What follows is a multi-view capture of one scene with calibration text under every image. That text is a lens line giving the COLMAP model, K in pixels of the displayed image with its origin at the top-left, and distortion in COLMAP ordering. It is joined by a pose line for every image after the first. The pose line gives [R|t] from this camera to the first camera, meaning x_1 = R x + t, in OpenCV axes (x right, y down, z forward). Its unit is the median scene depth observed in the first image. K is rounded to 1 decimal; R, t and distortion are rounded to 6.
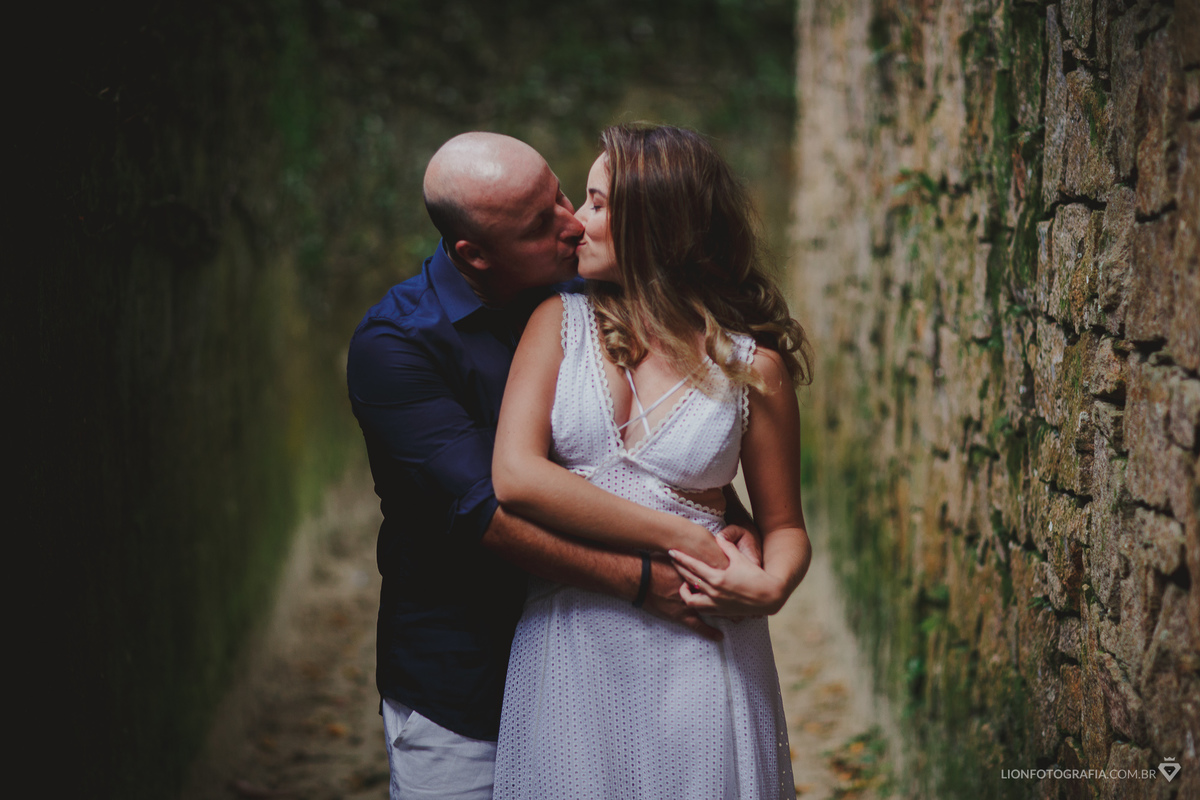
lens RADIAL K [[2877.6, 0, 601.8], [0, 2877.6, 404.3], [0, 0, 1]] dist [-0.130972, 0.000000]
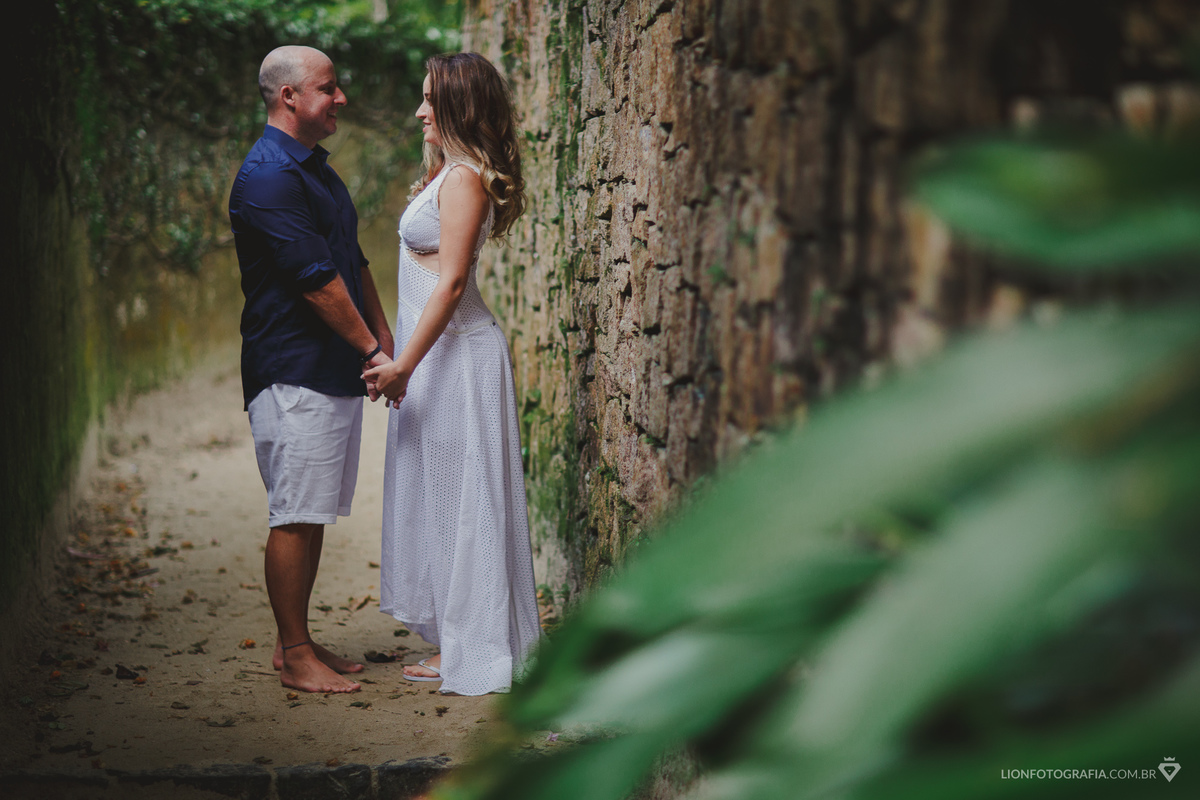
lens RADIAL K [[2877.6, 0, 600.0], [0, 2877.6, 396.1], [0, 0, 1]] dist [-0.130972, 0.000000]
pose [[0.994717, 0.001658, 0.102641, -0.009329], [0.002396, 0.999222, -0.039364, 0.145906], [-0.102626, 0.039402, 0.993939, -0.634744]]
